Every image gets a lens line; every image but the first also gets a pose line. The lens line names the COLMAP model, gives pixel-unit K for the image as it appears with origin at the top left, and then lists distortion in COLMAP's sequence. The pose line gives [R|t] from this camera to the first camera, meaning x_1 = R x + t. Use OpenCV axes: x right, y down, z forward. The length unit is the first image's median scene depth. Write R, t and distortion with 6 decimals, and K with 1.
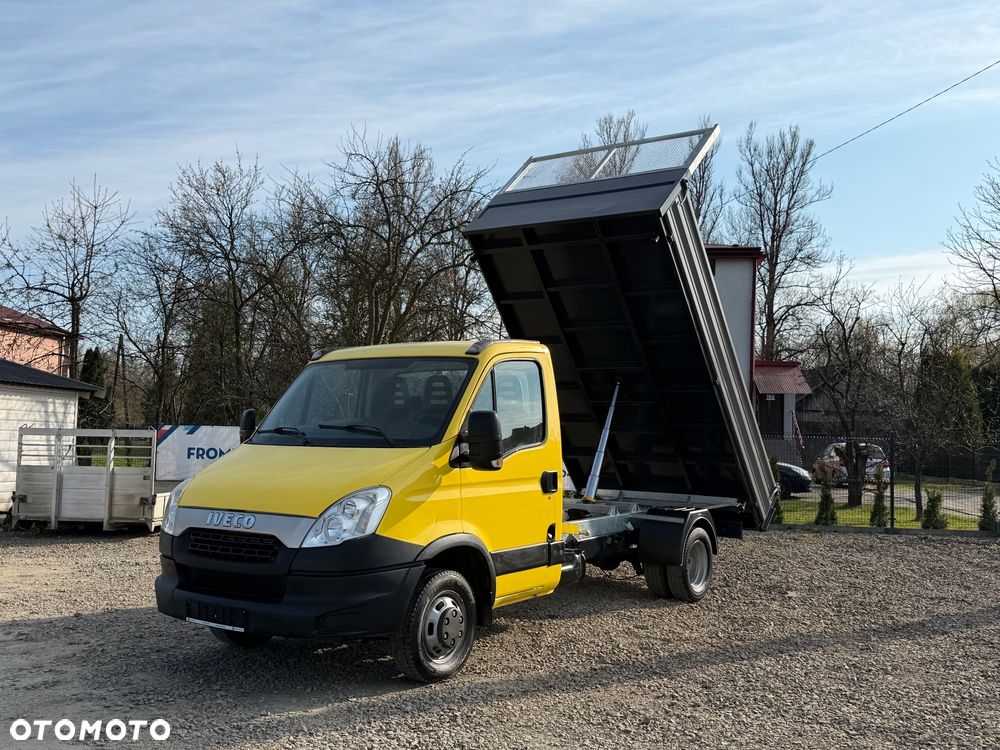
lens RADIAL K [[1034.3, 0, 497.8], [0, 1034.3, 378.1], [0, 0, 1]] dist [0.162192, -0.291686]
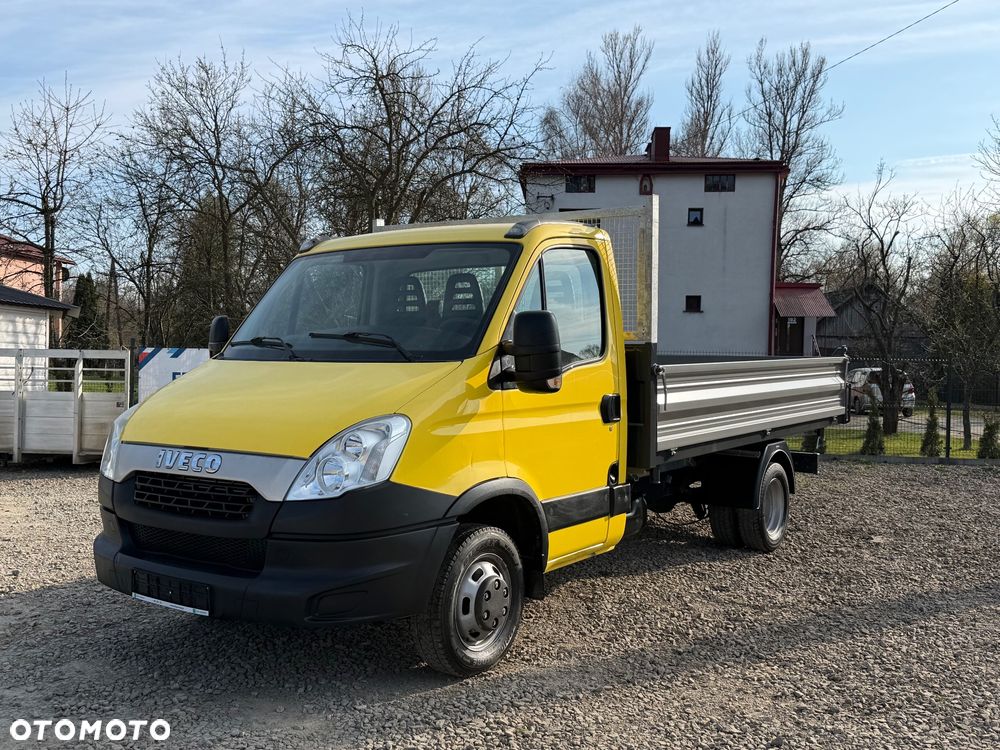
lens RADIAL K [[1017.9, 0, 500.1], [0, 1017.9, 389.6], [0, 0, 1]] dist [0.070097, -0.019891]
pose [[0.999985, -0.002380, 0.004915, -0.021166], [0.001985, 0.996874, 0.078985, 0.015189], [-0.005088, -0.078974, 0.996864, 0.143575]]
